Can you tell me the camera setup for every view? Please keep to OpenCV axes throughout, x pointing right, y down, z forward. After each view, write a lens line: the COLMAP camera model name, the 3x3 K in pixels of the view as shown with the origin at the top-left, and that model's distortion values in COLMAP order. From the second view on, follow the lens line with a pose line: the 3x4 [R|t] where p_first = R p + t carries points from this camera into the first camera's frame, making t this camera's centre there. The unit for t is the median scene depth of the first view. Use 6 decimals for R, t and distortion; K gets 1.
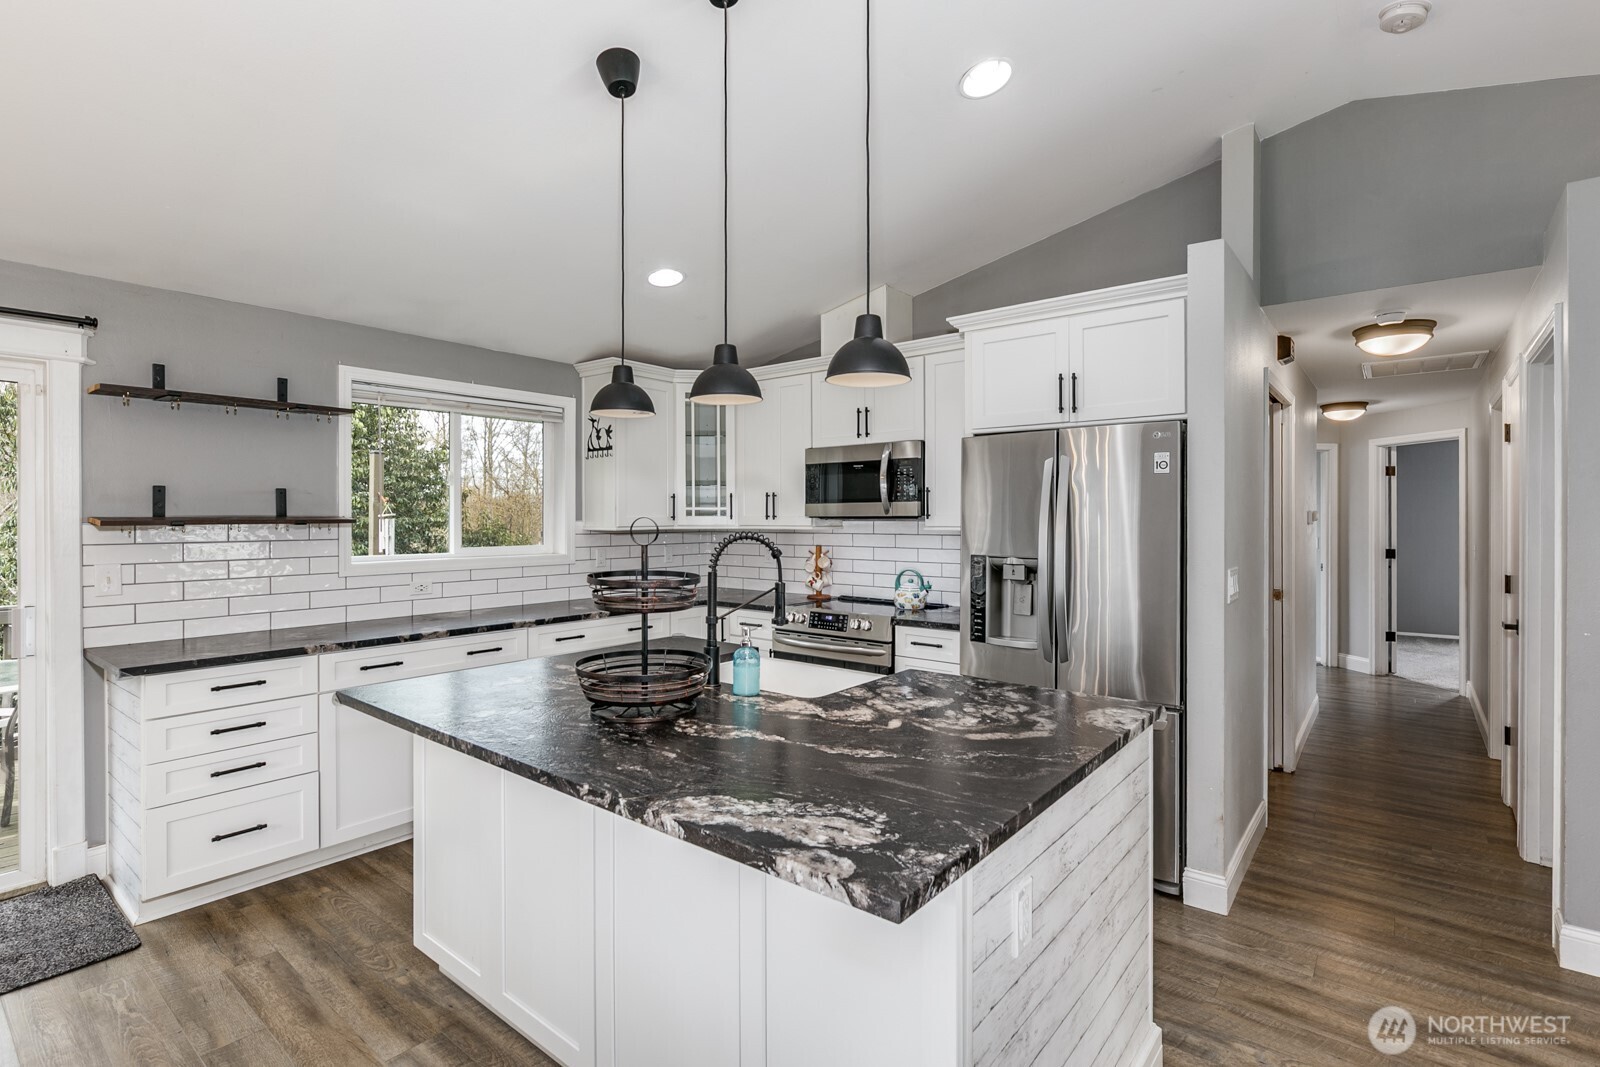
lens RADIAL K [[753.0, 0, 794.9], [0, 753.0, 521.6], [0, 0, 1]] dist [0.000467, -0.001344]
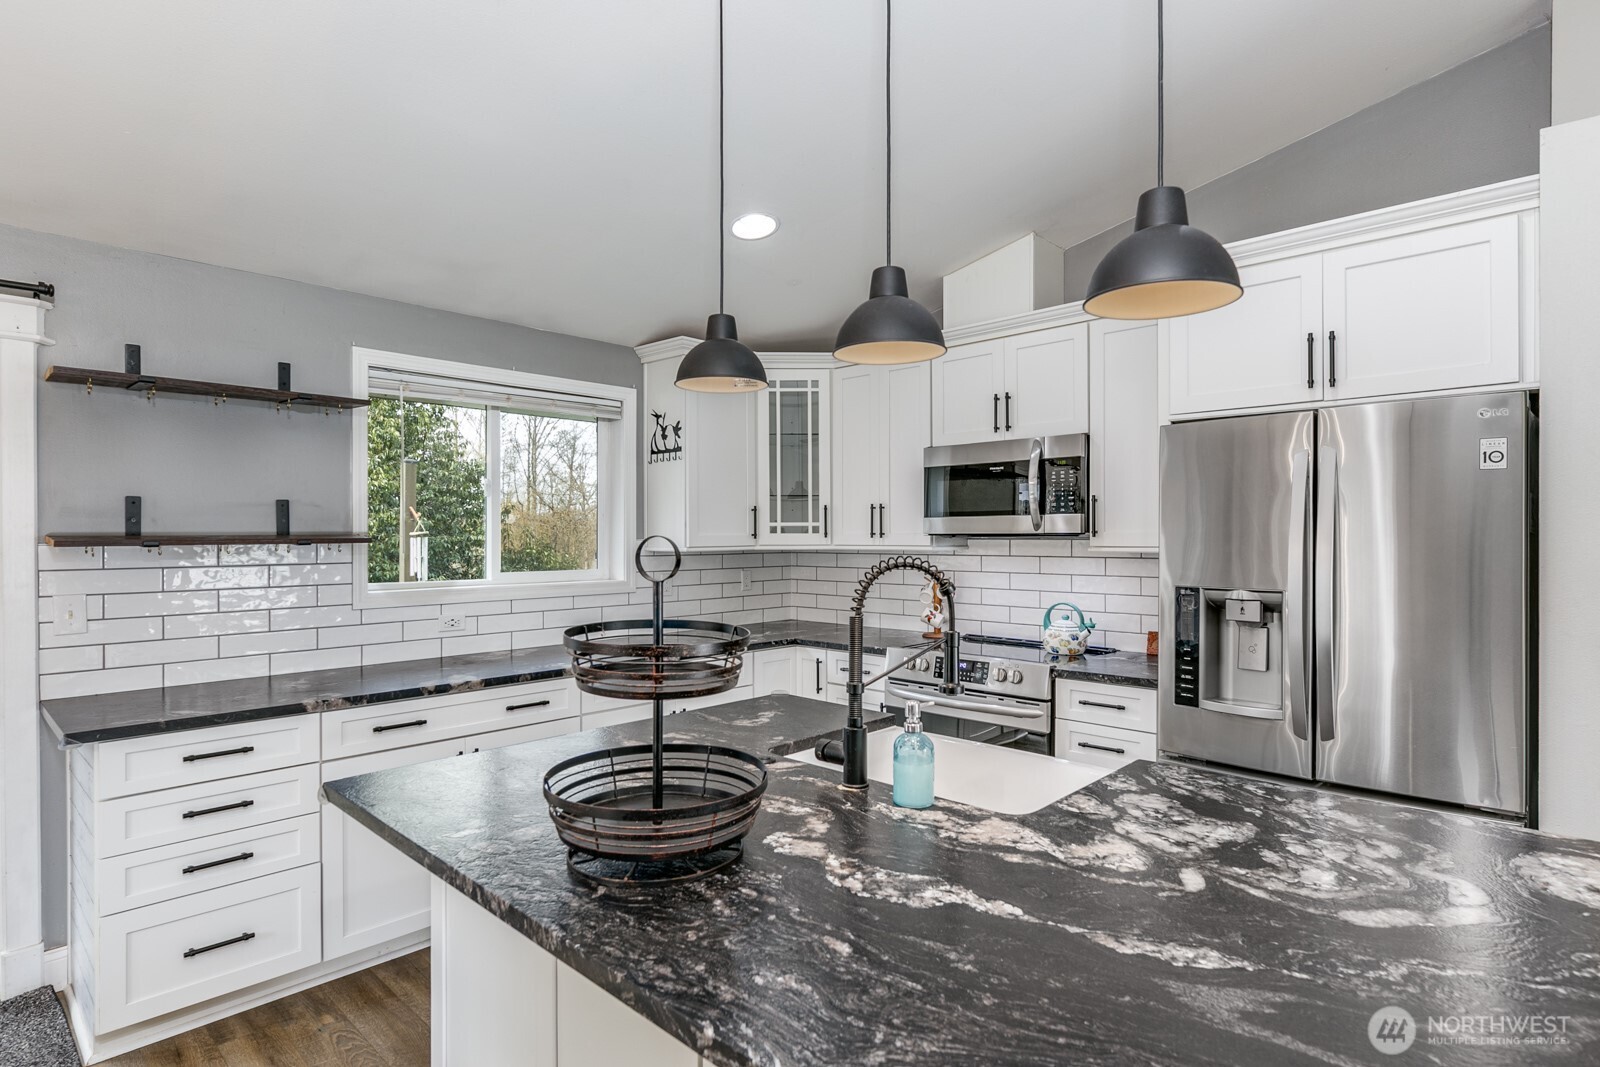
lens RADIAL K [[833.9, 0, 790.9], [0, 833.9, 536.4], [0, 0, 1]] dist [-0.001884, 0.002431]
pose [[0.996333, -0.001297, -0.085547, -0.072657], [0.000936, 0.999990, -0.004258, -0.000842], [0.085551, 0.004162, 0.996325, 0.177136]]
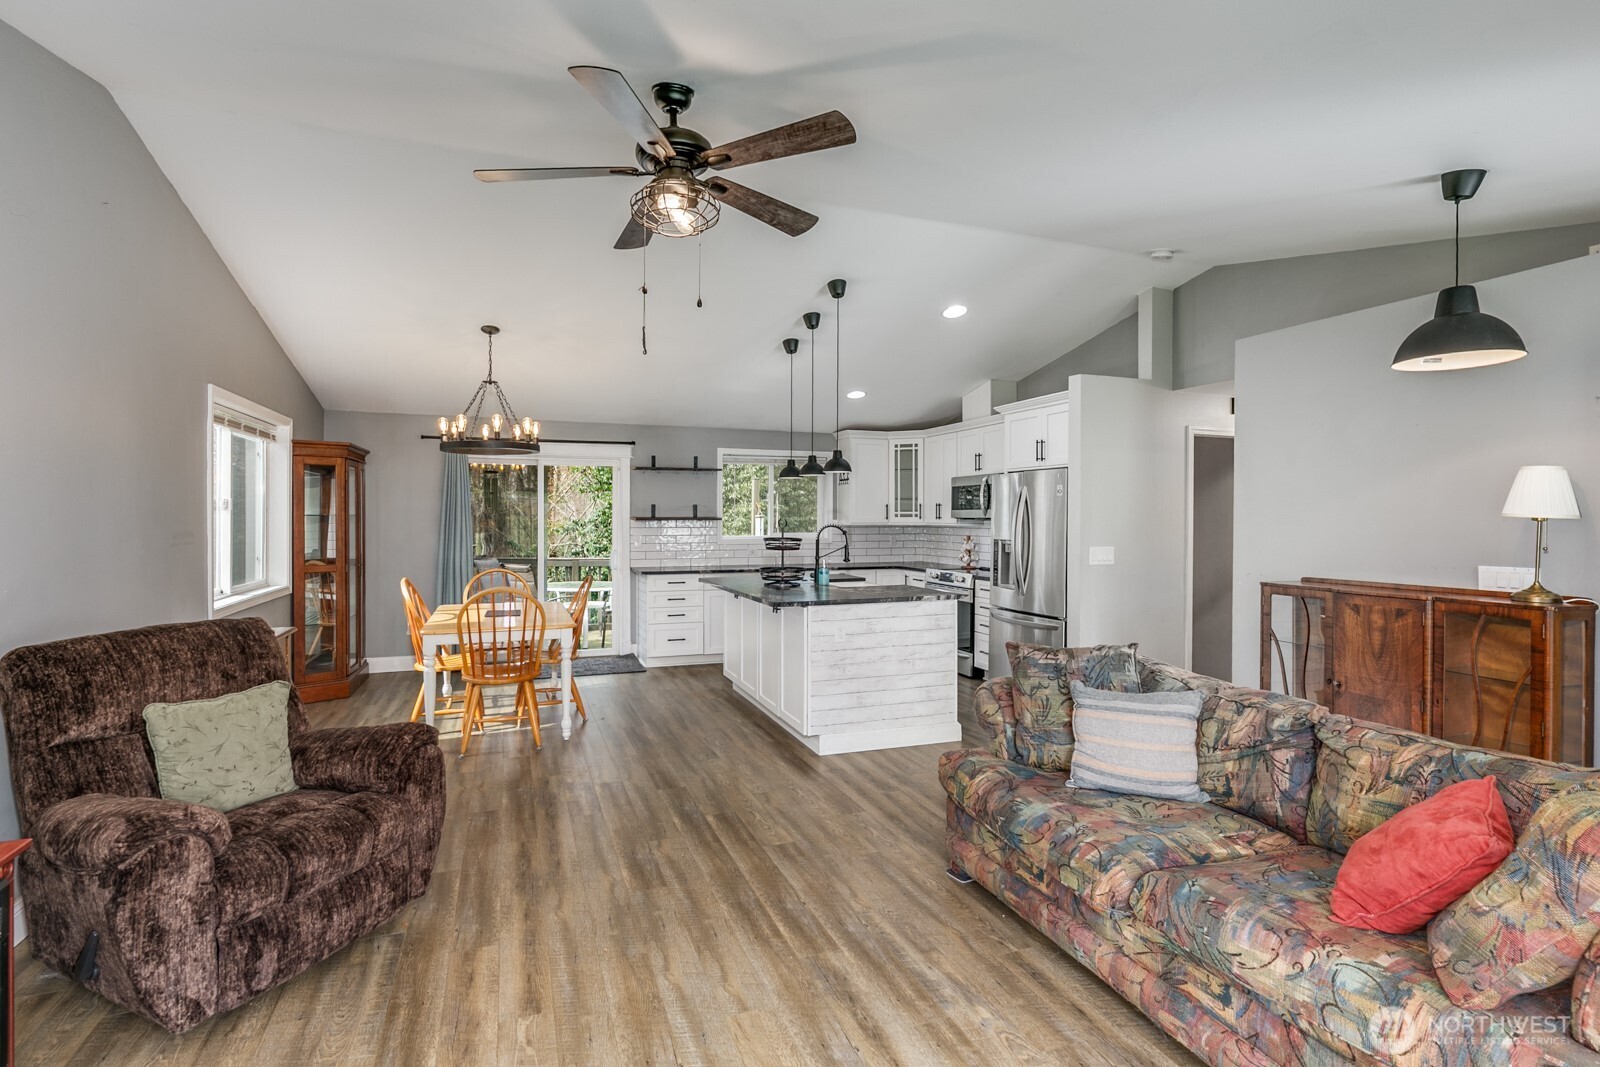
lens RADIAL K [[736.5, 0, 794.0], [0, 736.5, 522.4], [0, 0, 1]] dist [-0.010146, -0.001644]
pose [[0.865449, 0.007038, -0.500948, 0.776224], [-0.006339, 0.999975, 0.003097, 0.000897], [0.500957, 0.000495, 0.865472, -0.872777]]
